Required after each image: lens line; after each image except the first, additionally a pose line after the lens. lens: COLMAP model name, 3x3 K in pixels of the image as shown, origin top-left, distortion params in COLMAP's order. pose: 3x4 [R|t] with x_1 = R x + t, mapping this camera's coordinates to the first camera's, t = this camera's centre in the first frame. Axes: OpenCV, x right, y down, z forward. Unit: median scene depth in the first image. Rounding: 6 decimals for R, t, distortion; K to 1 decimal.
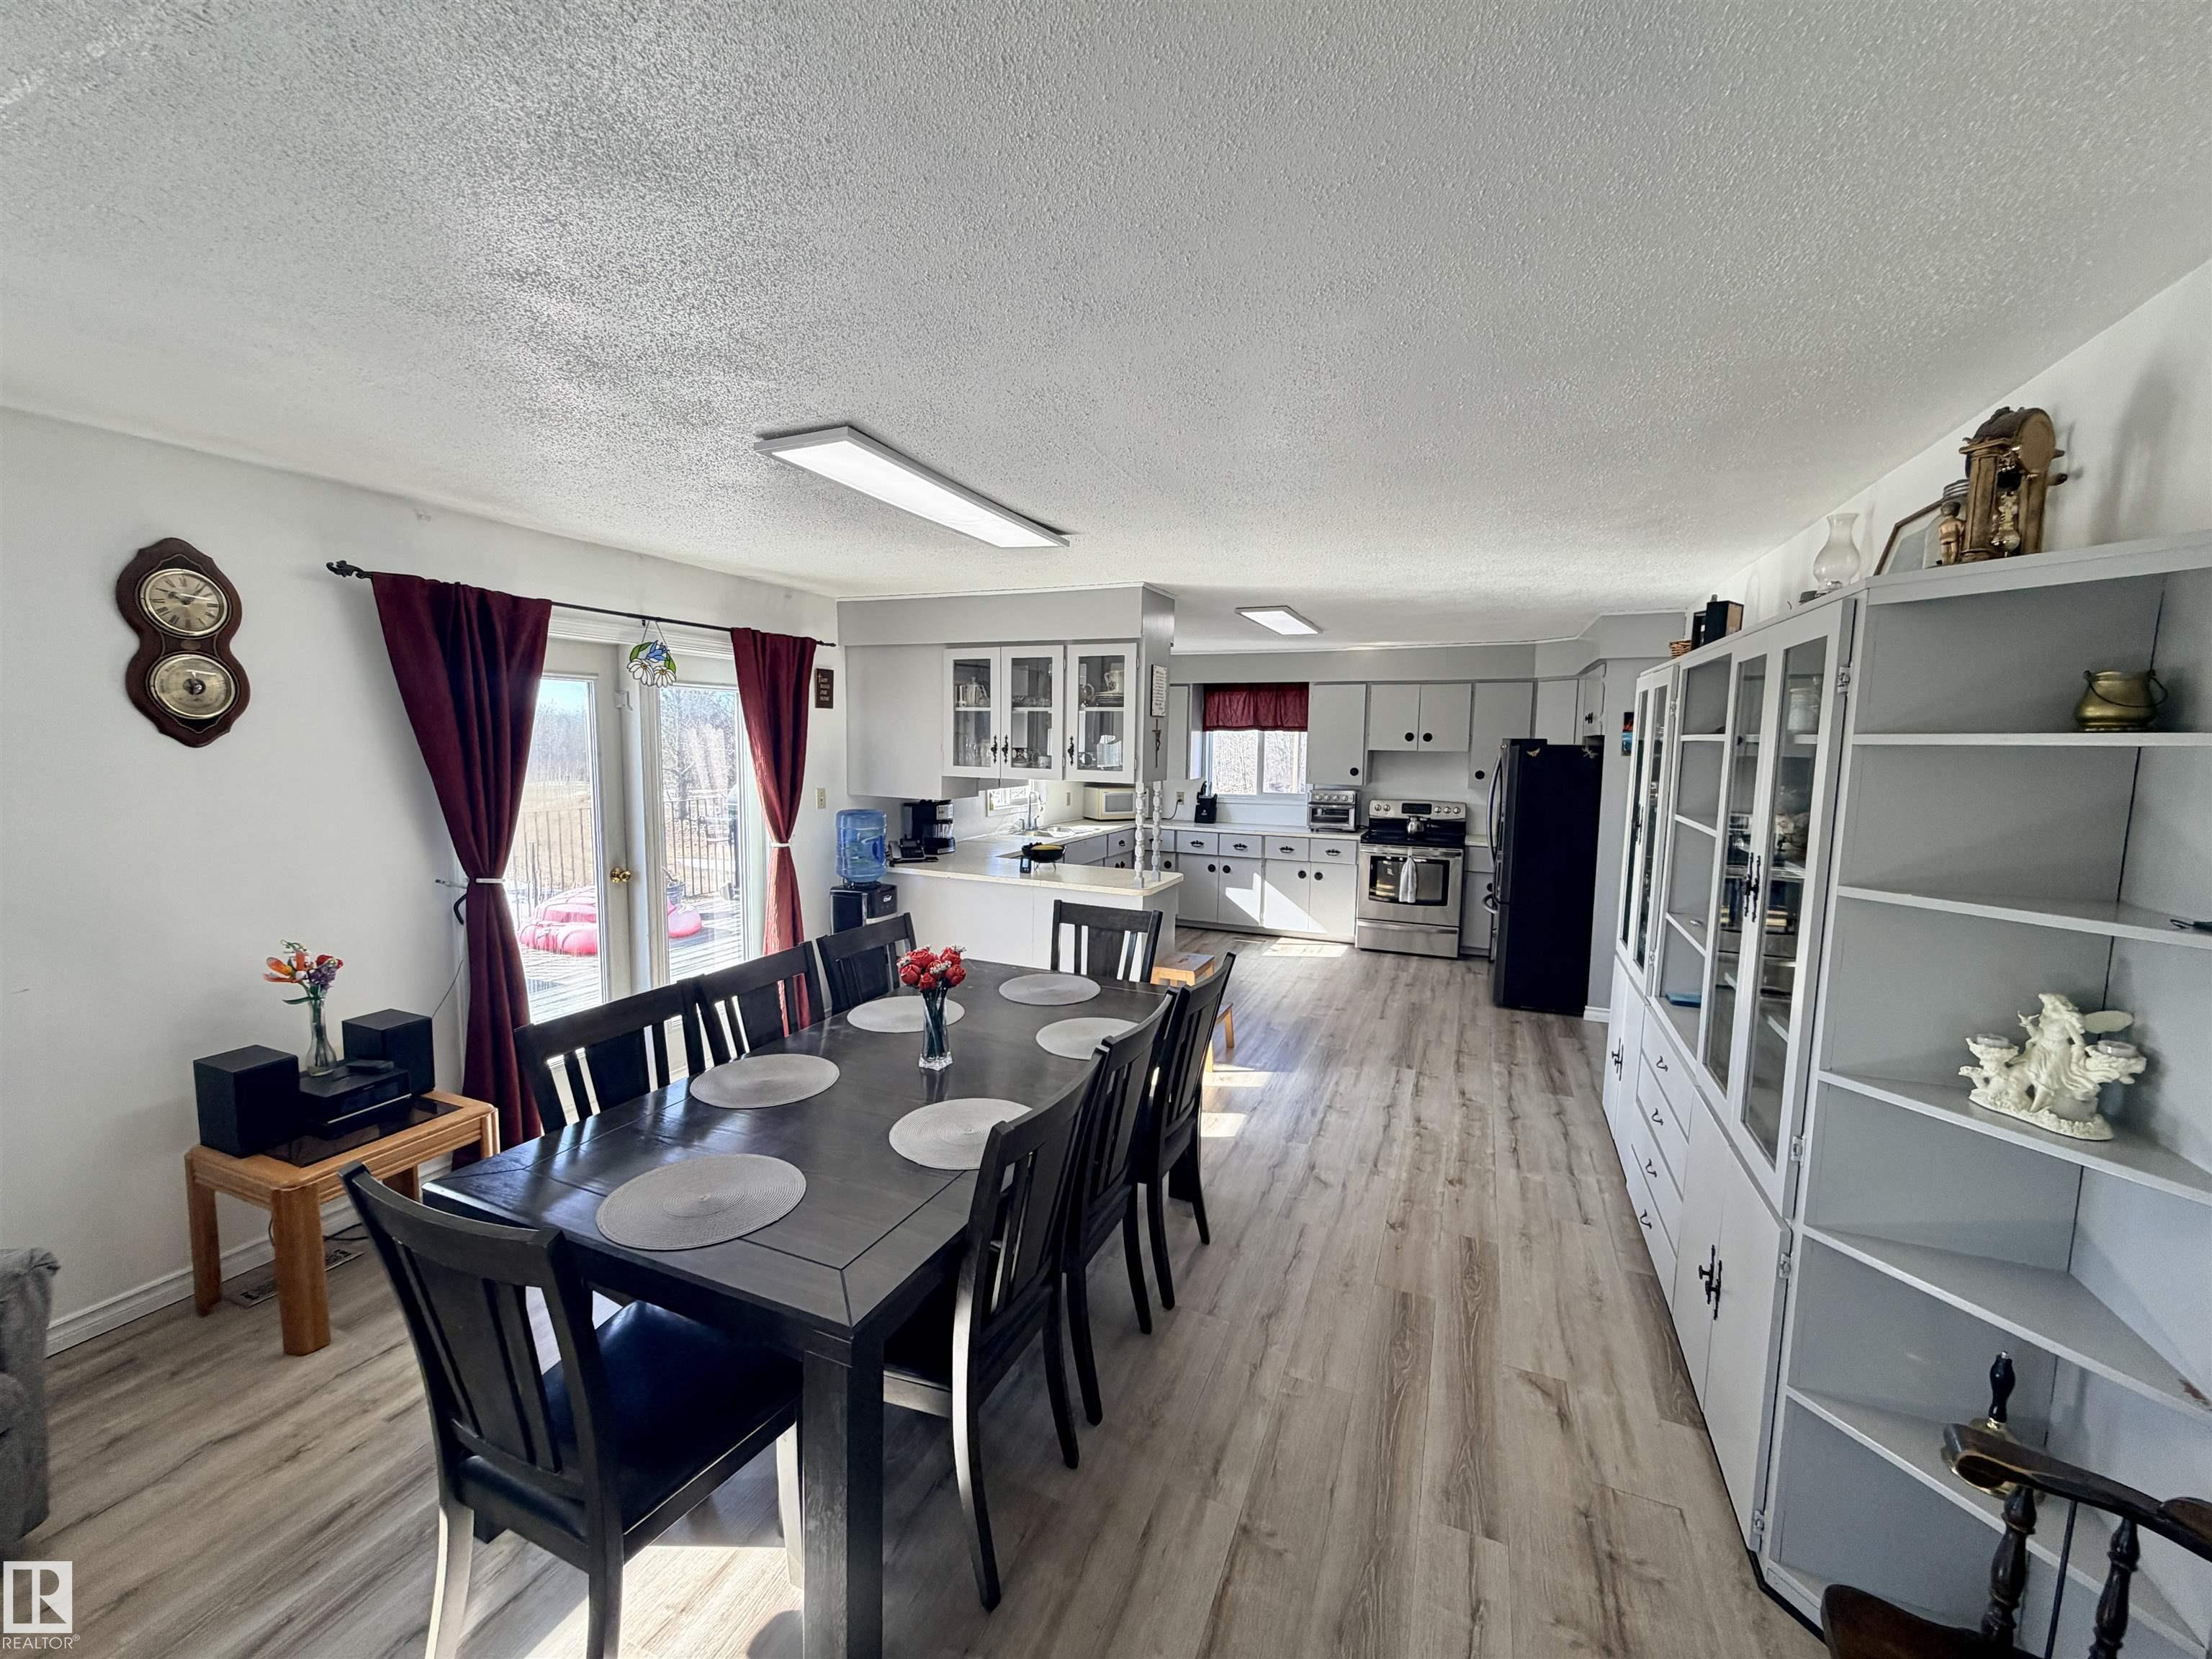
lens RADIAL K [[879.5, 0, 1100.1], [0, 879.5, 823.0], [0, 0, 1]] dist [-0.000811, 0.000559]
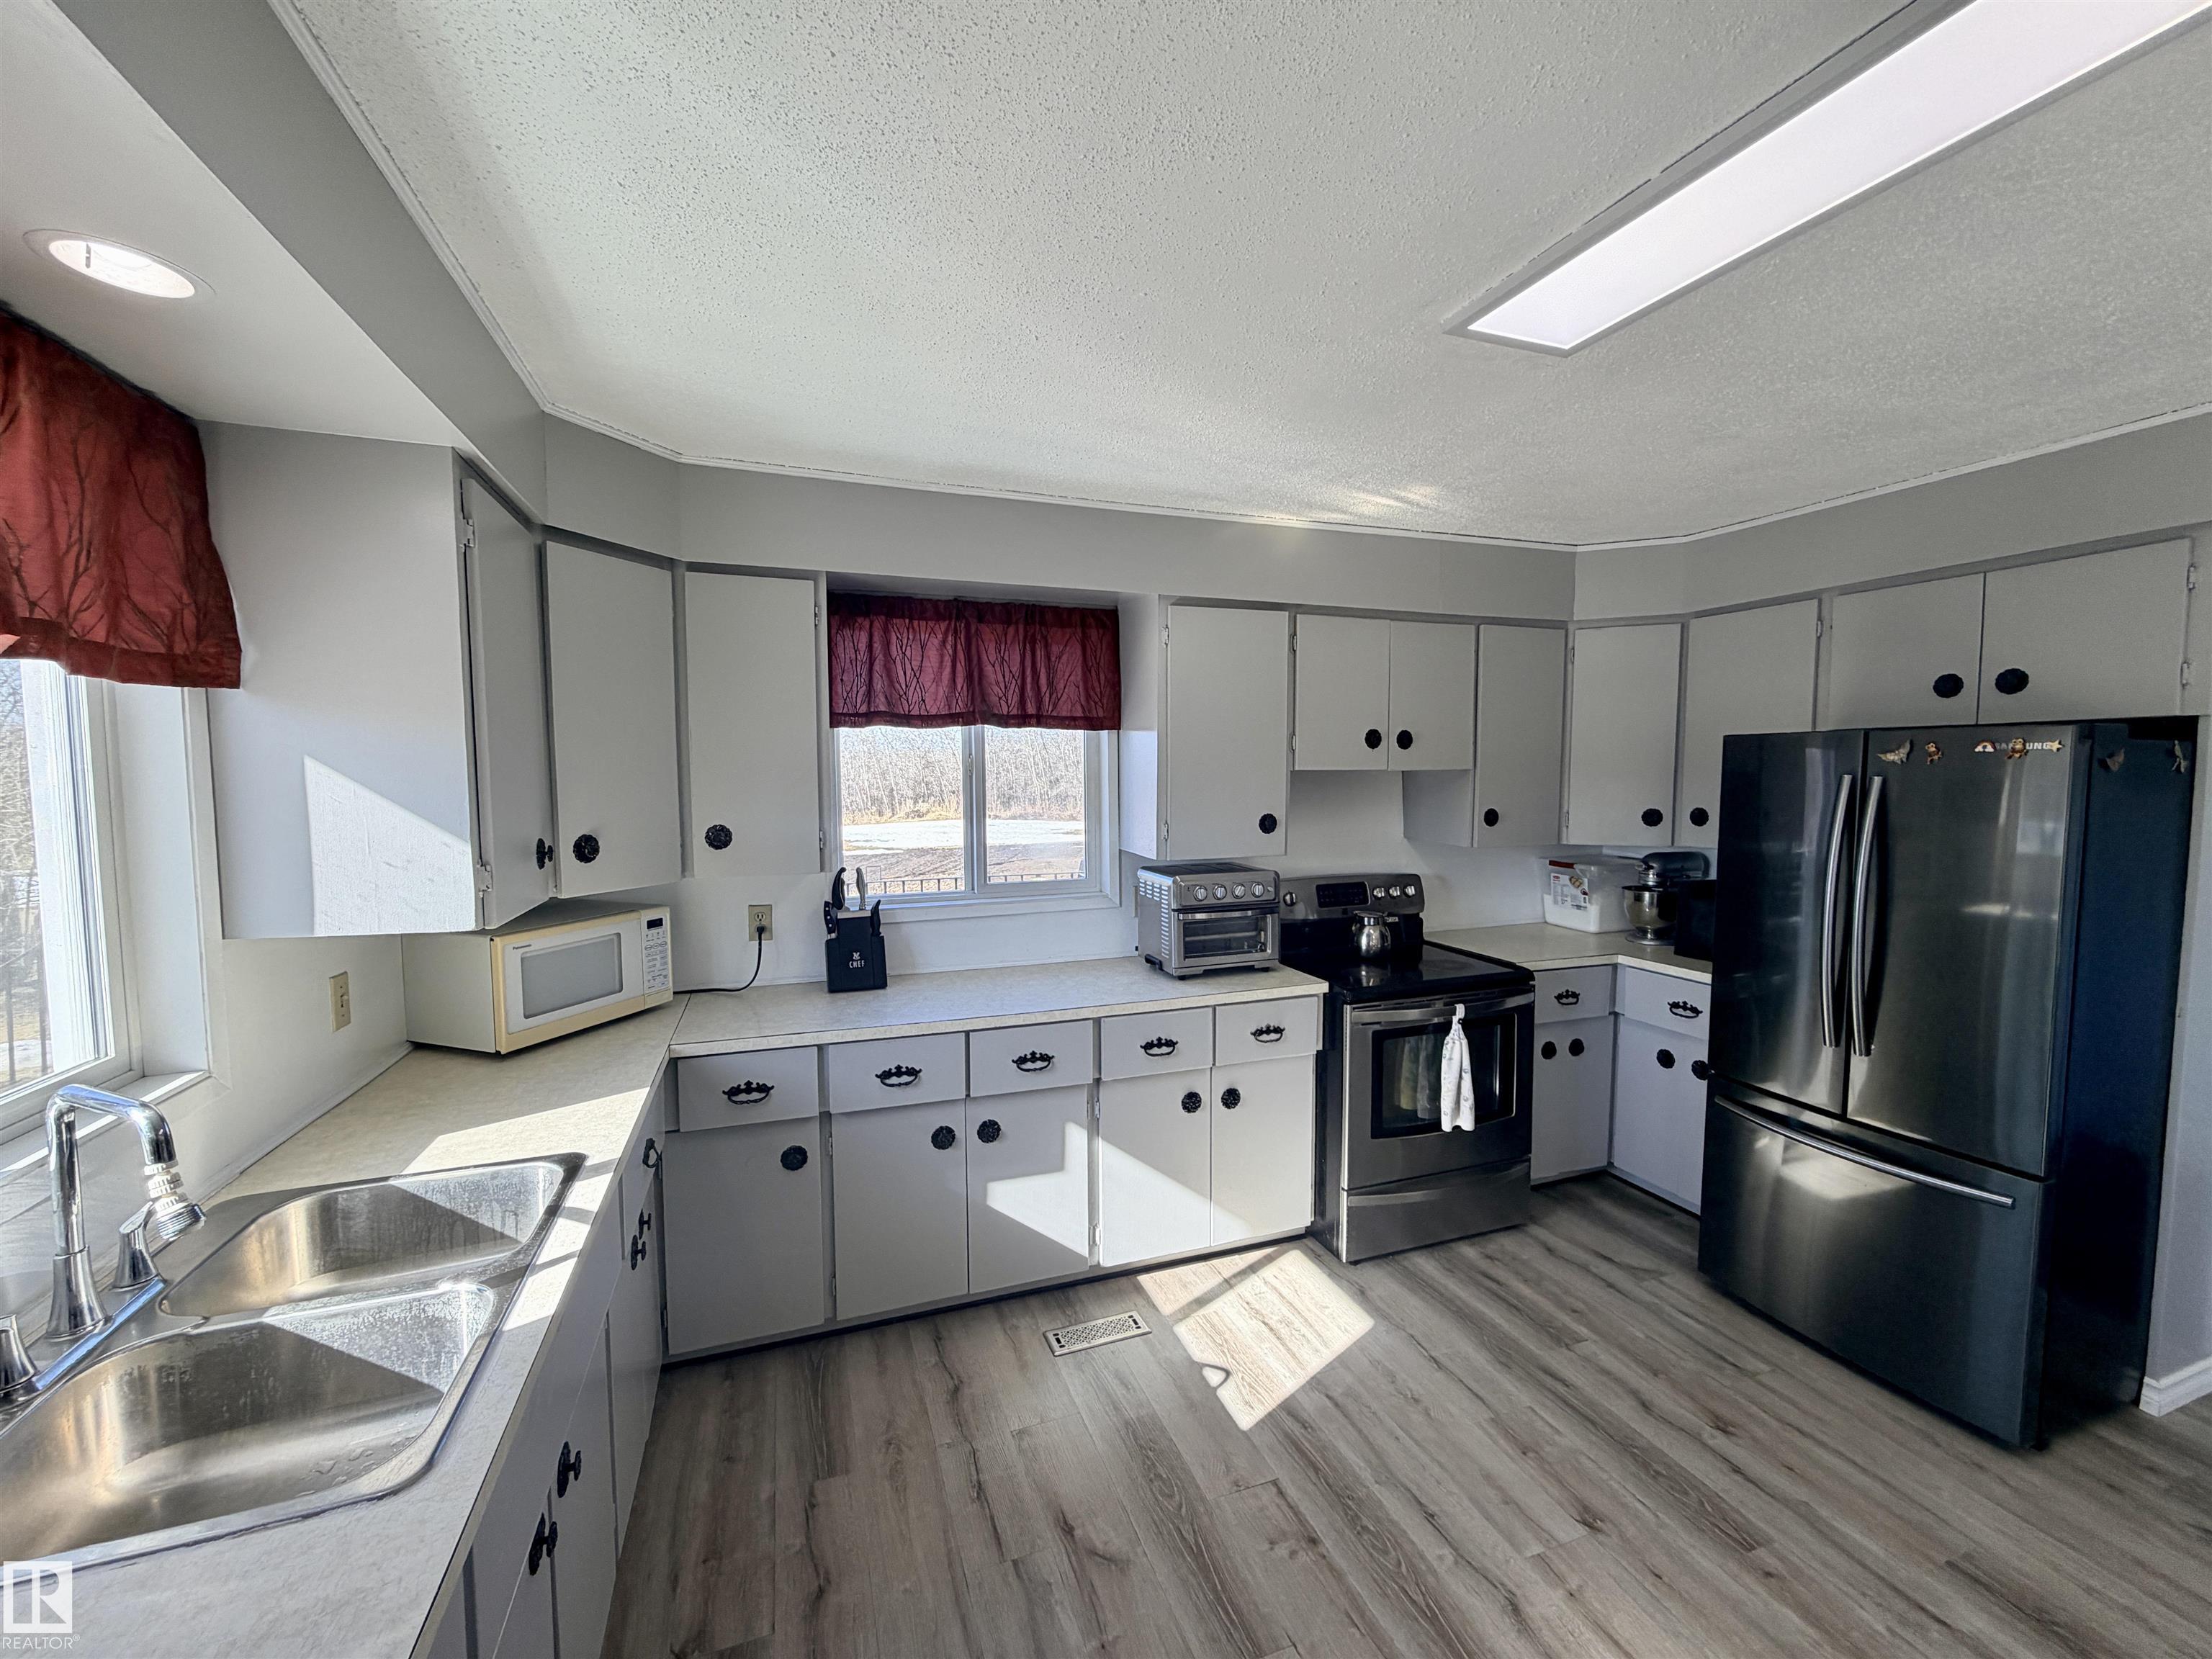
lens RADIAL K [[879.5, 0, 1097.4], [0, 879.5, 826.1], [0, 0, 1]] dist [-0.000811, 0.000559]
pose [[0.731222, -0.058987, 0.679585, -0.050463], [0.077676, 0.996974, 0.002958, -0.065475], [-0.677703, 0.050624, 0.733591, 0.764270]]
